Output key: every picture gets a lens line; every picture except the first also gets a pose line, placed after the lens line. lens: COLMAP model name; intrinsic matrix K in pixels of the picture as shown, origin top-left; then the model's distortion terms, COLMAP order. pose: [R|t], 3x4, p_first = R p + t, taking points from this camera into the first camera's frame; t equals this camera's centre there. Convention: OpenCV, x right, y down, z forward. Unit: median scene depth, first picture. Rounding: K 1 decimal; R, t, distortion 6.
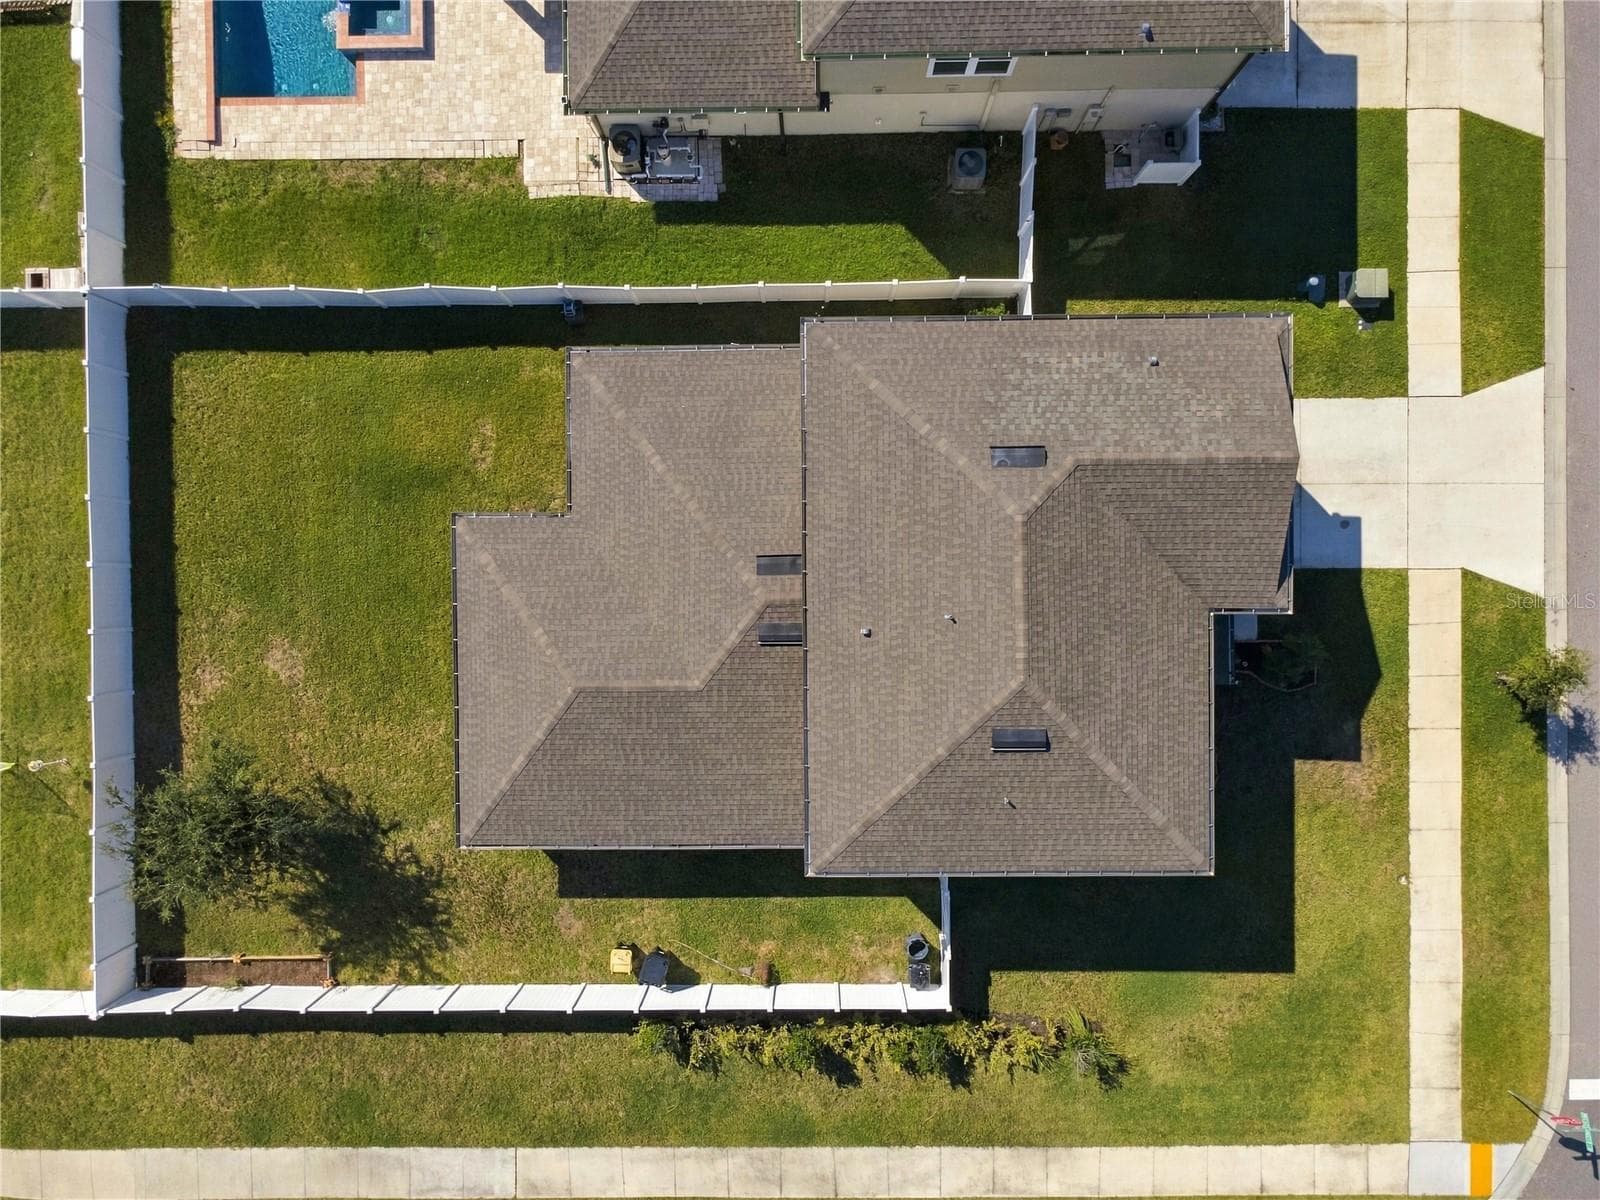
lens RADIAL K [[1106.1, 0, 800.0], [0, 1106.1, 600.0], [0, 0, 1]] dist [0.006772, -0.002854]
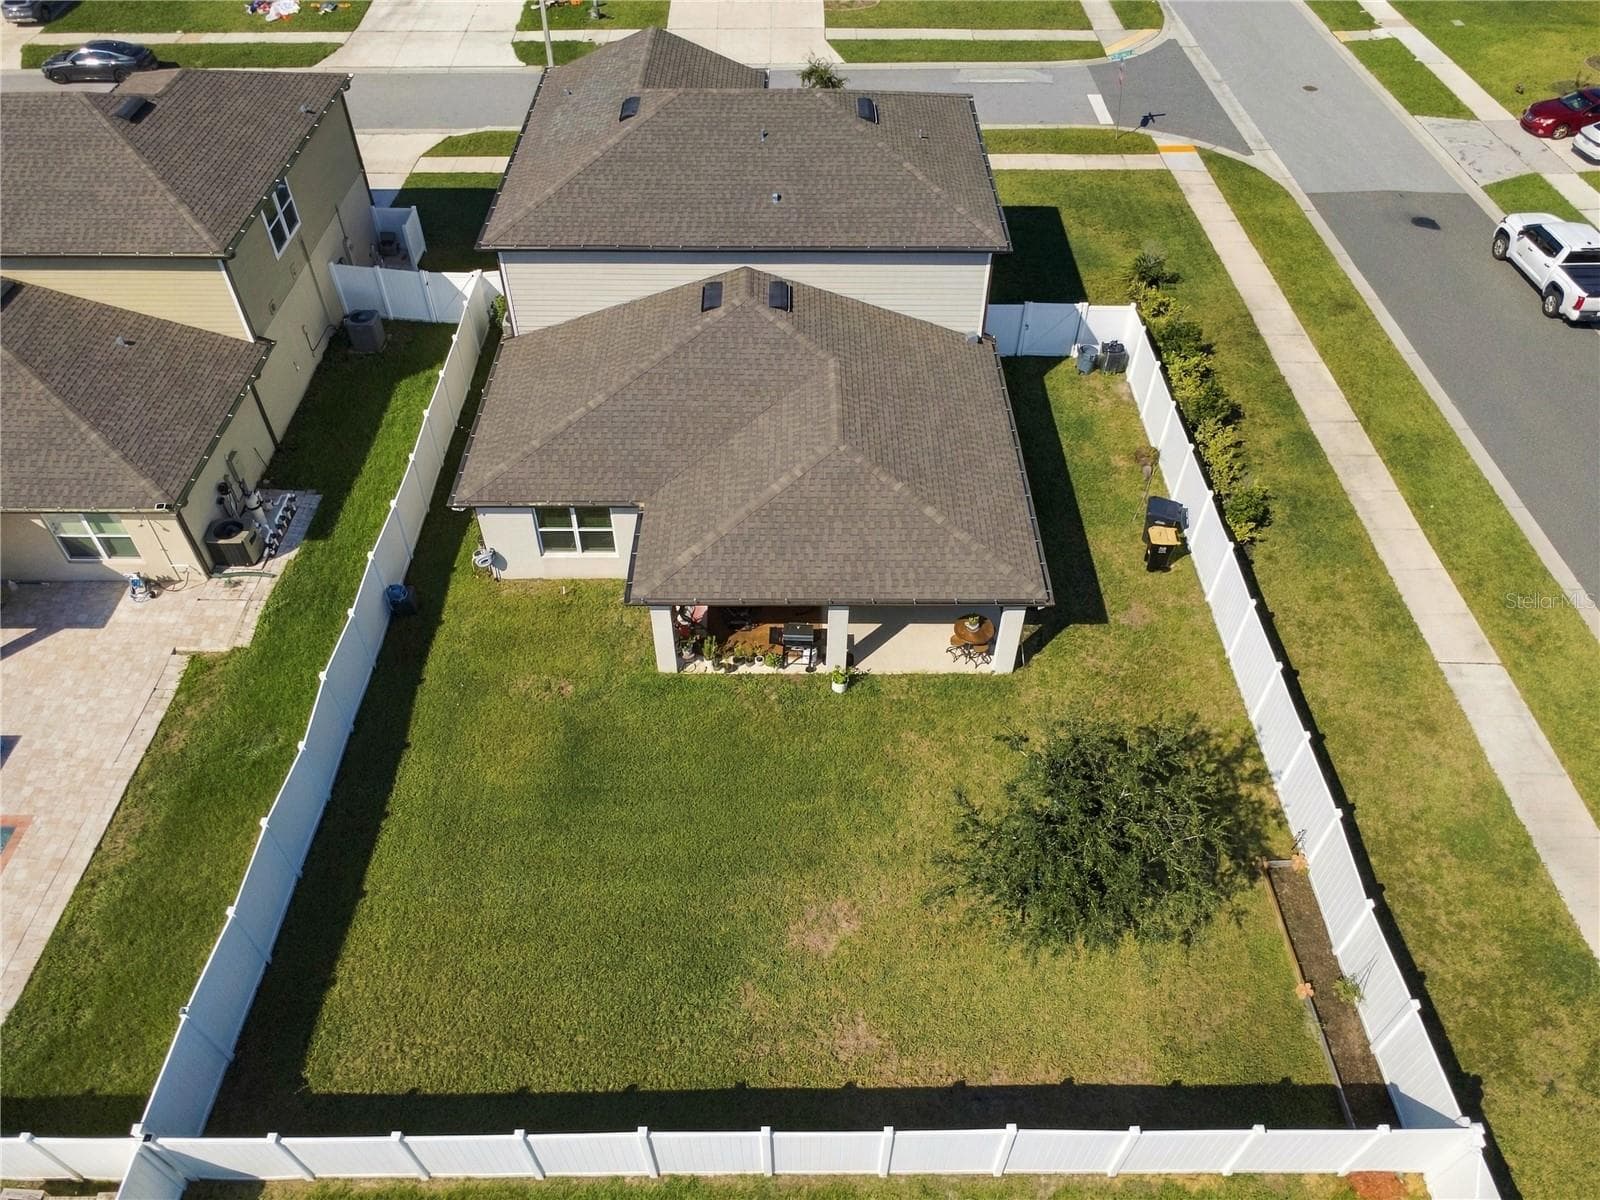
lens RADIAL K [[1106.1, 0, 800.0], [0, 1106.1, 600.0], [0, 0, 1]] dist [0.006772, -0.002854]
pose [[0.003709, -0.712146, 0.702022, -0.787702], [0.999918, -0.005963, -0.011332, 0.049975], [0.012257, 0.702007, 0.712065, 0.403063]]
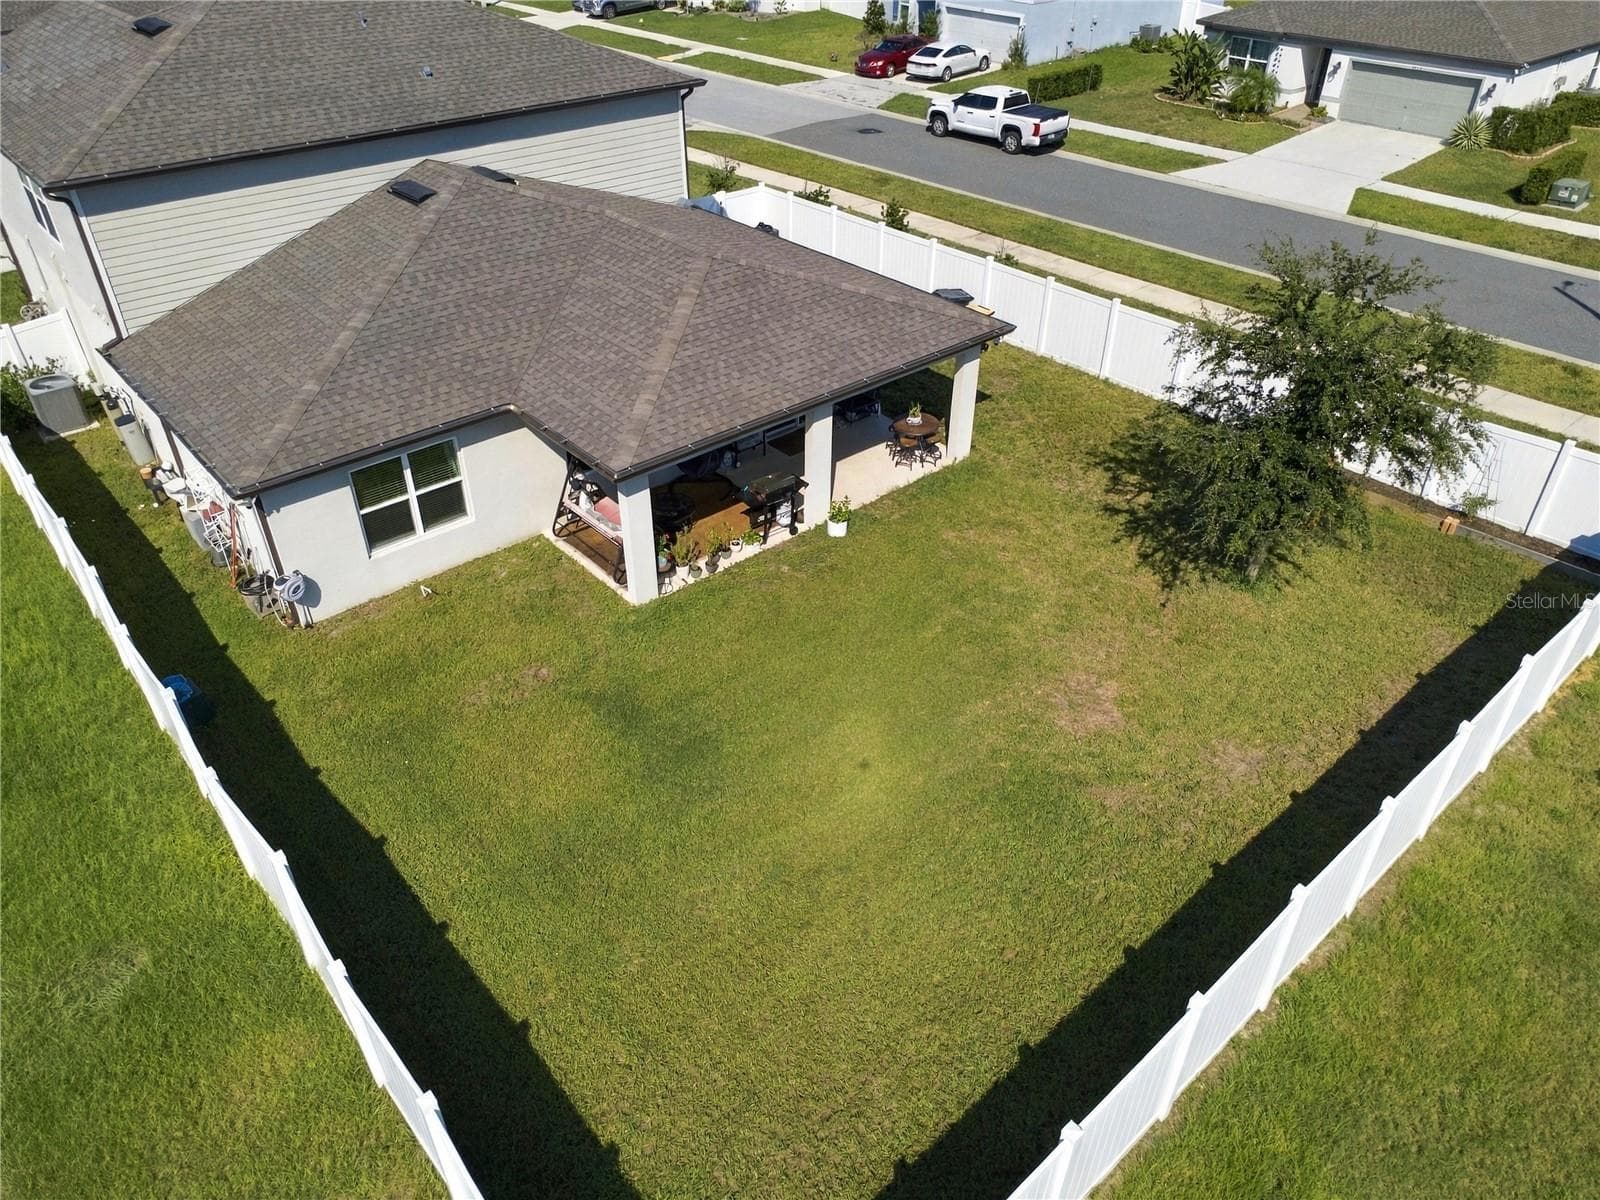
lens RADIAL K [[1106.1, 0, 800.0], [0, 1106.1, 600.0], [0, 0, 1]] dist [0.006772, -0.002854]
pose [[-0.645477, -0.442037, 0.622867, -0.676869], [0.763574, -0.392398, 0.512814, -0.283091], [0.017729, 0.806614, 0.590812, 0.661859]]
